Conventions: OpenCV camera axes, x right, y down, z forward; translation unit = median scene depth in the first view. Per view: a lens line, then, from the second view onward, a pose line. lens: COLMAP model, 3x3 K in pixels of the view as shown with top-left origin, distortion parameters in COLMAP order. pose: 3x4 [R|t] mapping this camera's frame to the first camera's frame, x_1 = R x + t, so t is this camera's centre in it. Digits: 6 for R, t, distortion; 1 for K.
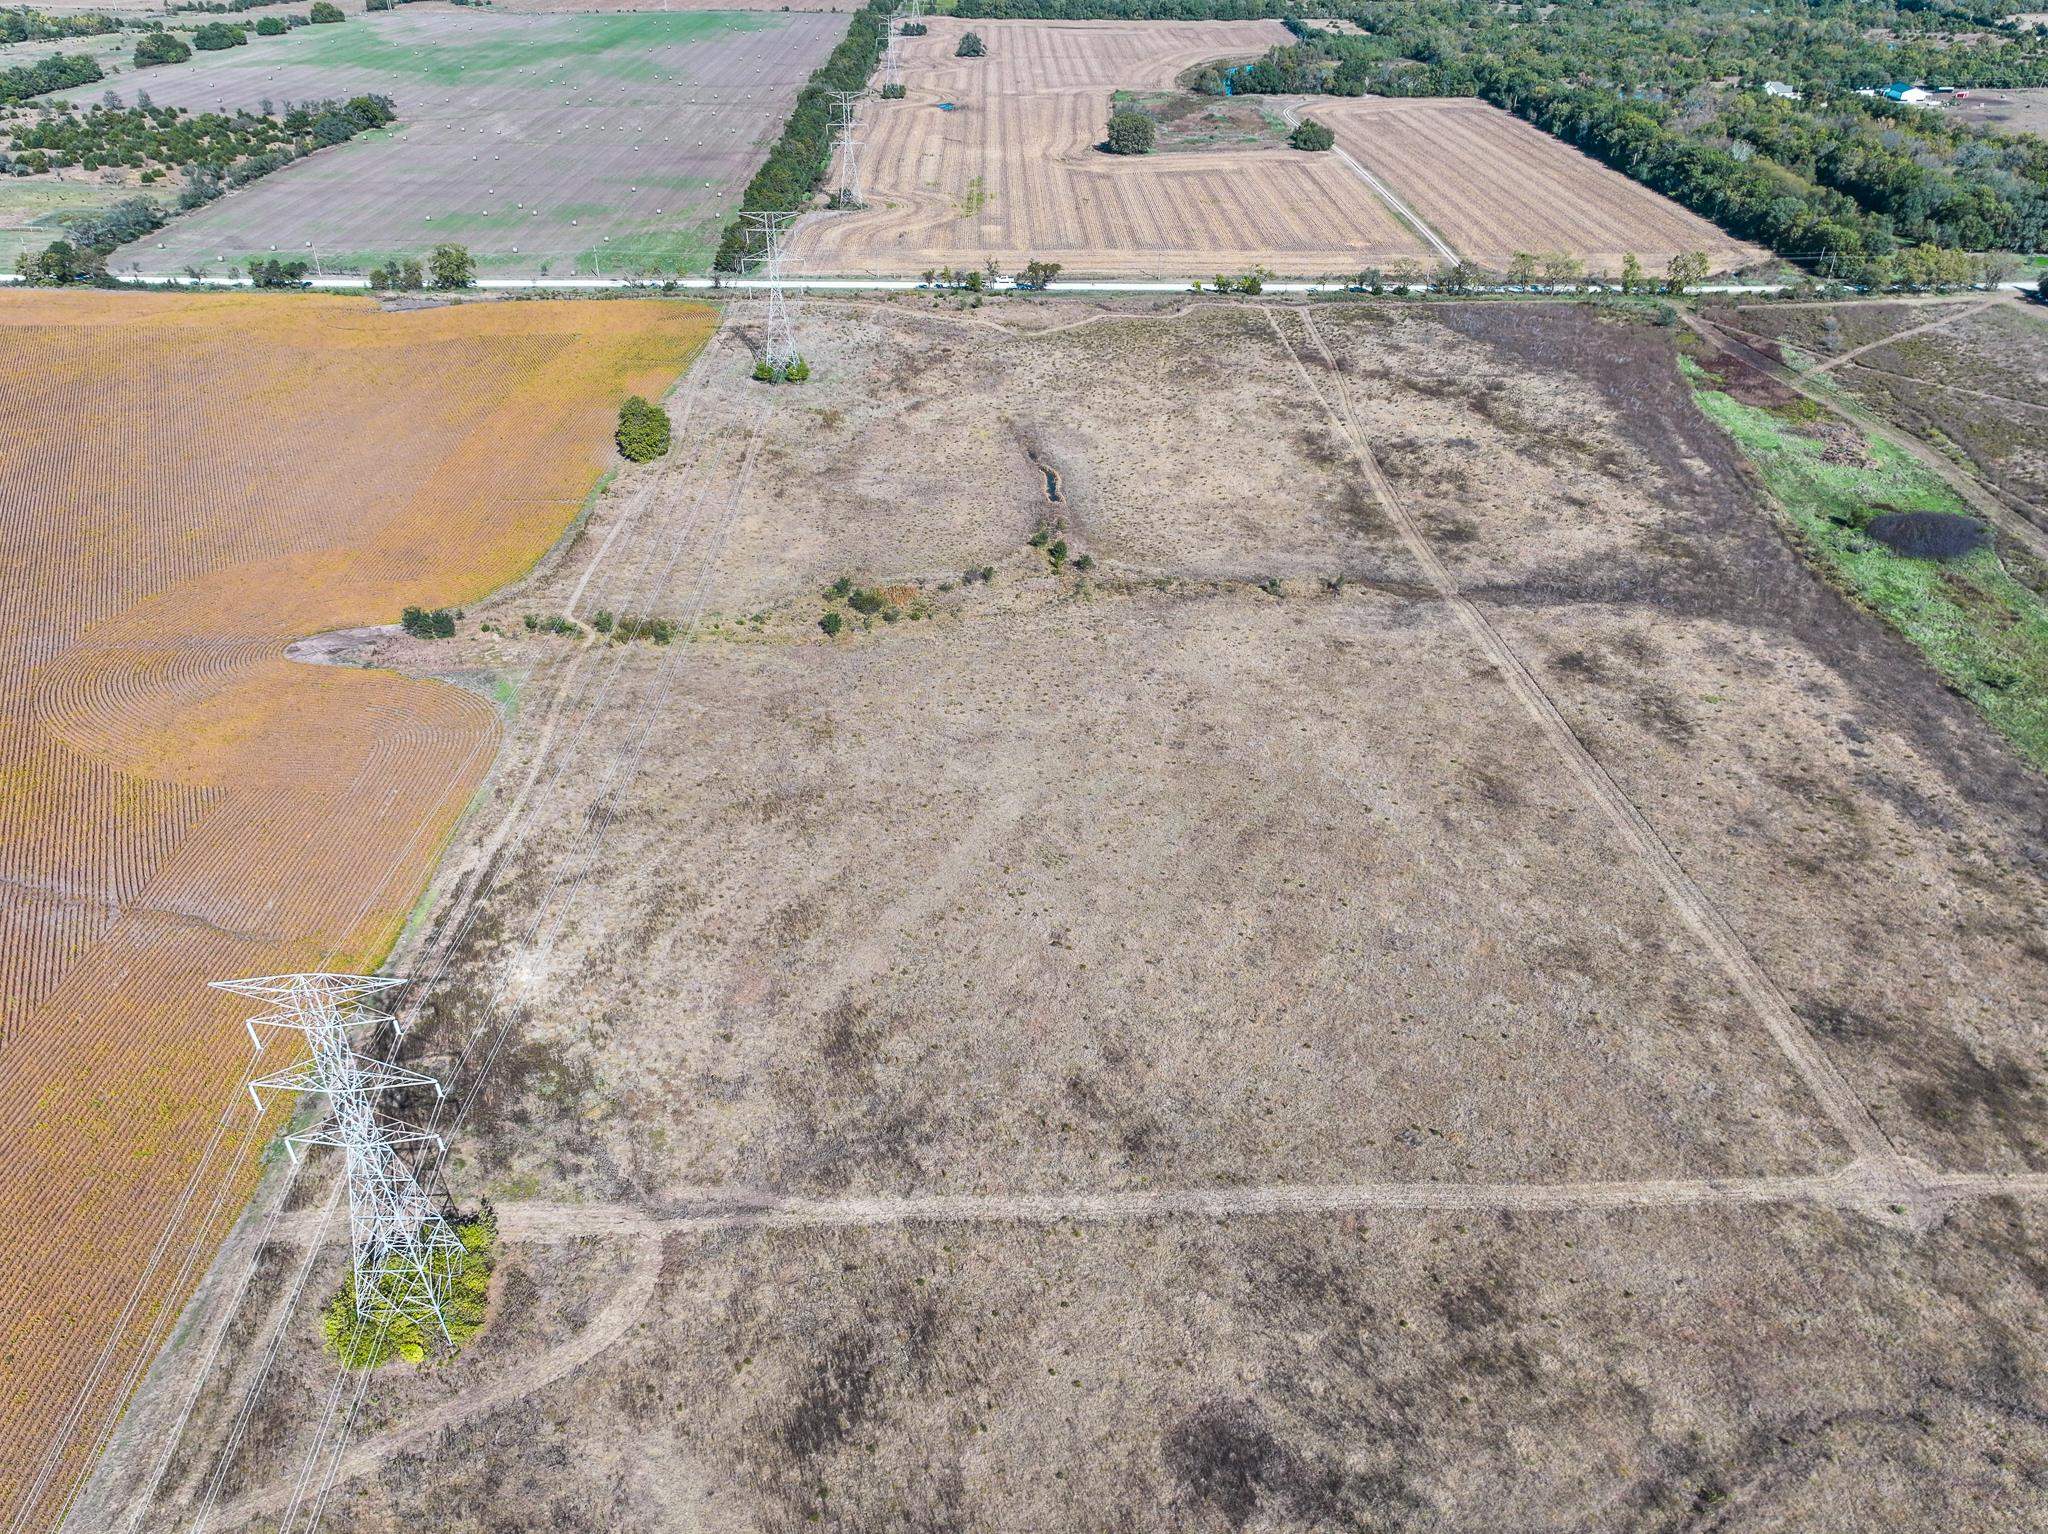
lens RADIAL K [[1440.8, 0, 1031.2], [0, 1440.8, 759.4], [0, 0, 1]] dist [-0.001063, 0.017194]
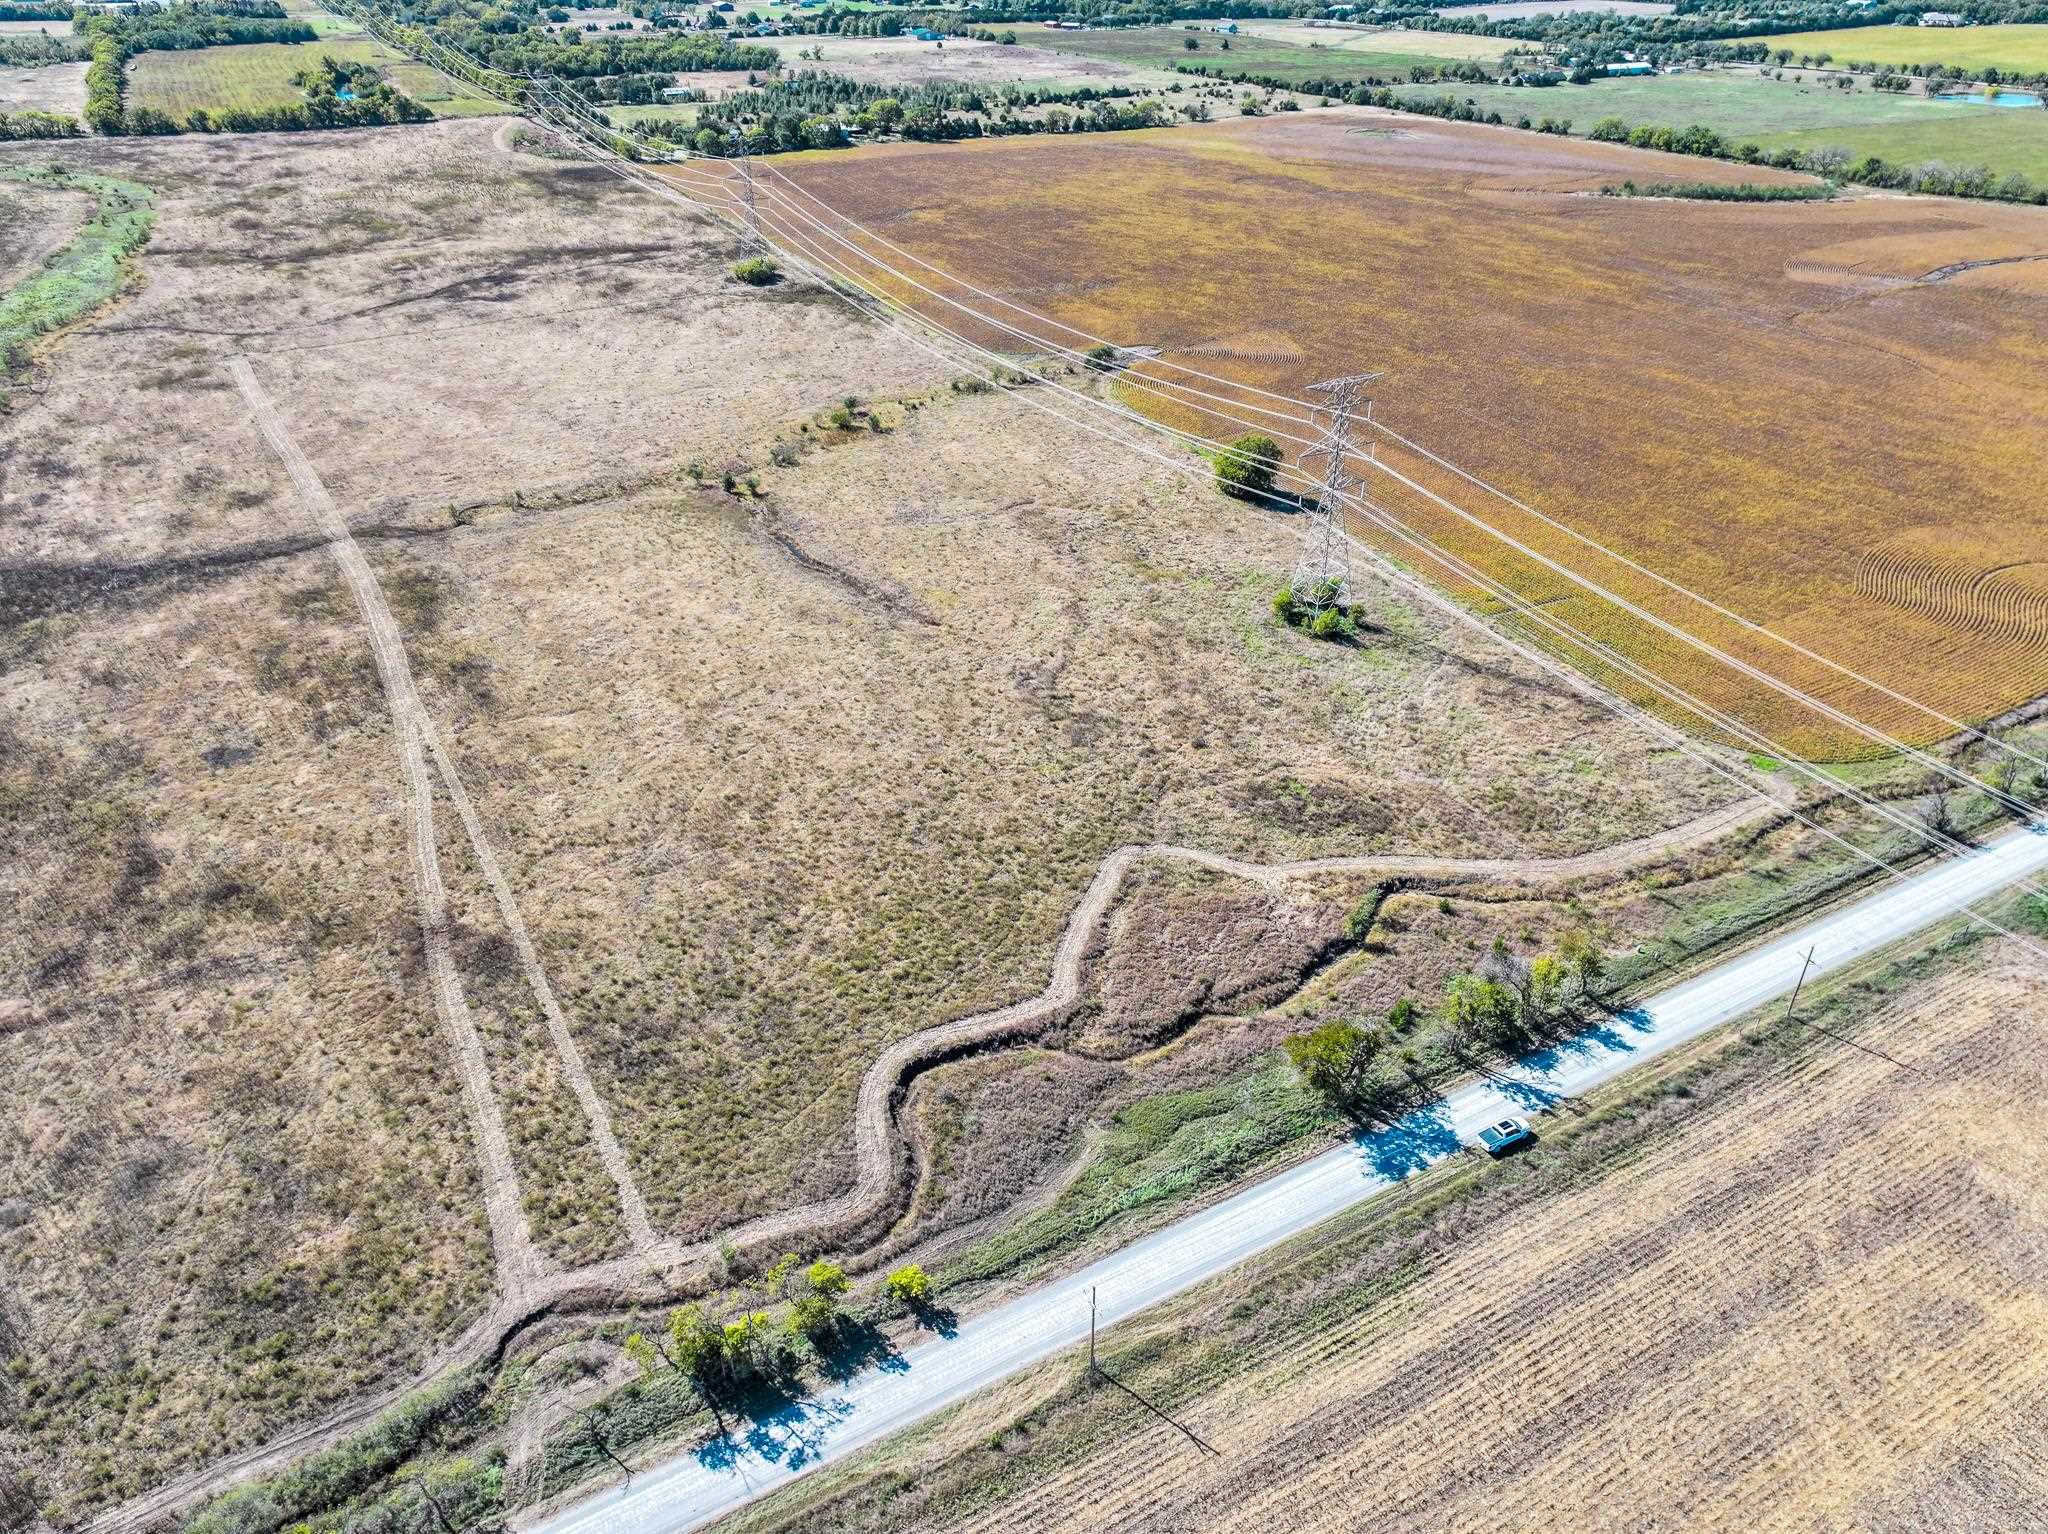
lens RADIAL K [[1440.8, 0, 1031.2], [0, 1440.8, 759.4], [0, 0, 1]] dist [-0.001063, 0.017194]
pose [[-0.886617, 0.233328, -0.399335, 0.220366], [-0.255229, 0.473216, 0.843163, -0.752585], [0.385705, 0.849485, -0.360010, 1.235270]]
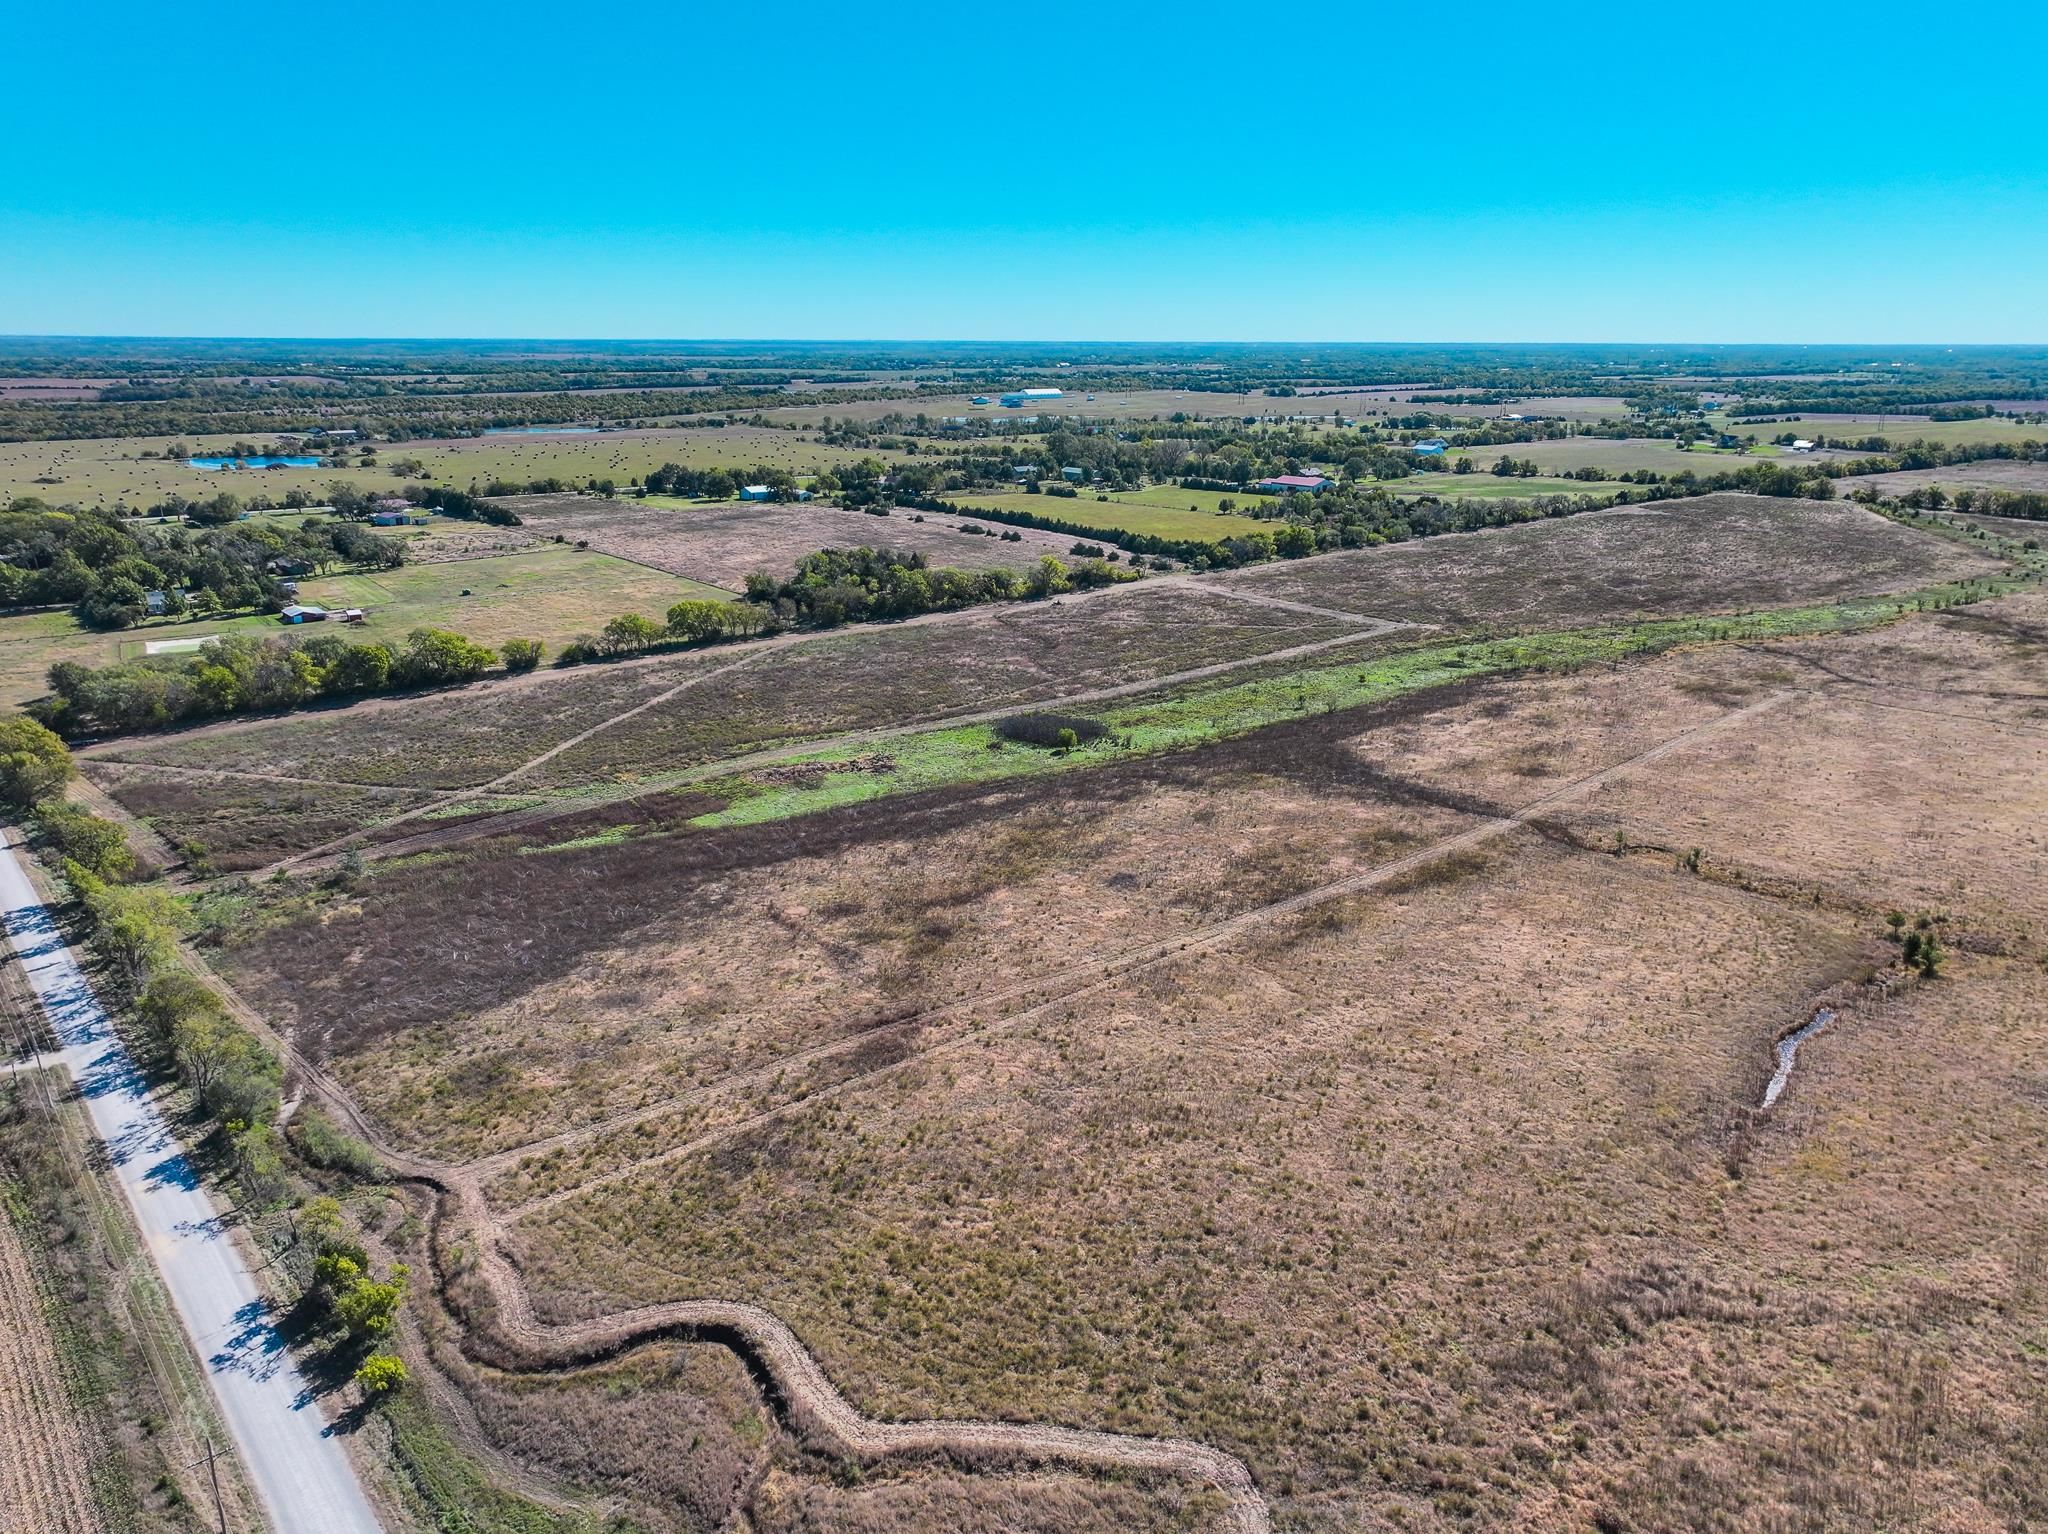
lens RADIAL K [[1440.8, 0, 1031.2], [0, 1440.8, 759.4], [0, 0, 1]] dist [-0.001063, 0.017194]
pose [[-0.628144, -0.225714, 0.744640, -0.171346], [0.415533, 0.711797, 0.566284, -0.623482], [-0.657851, 0.665130, -0.353319, 1.131225]]
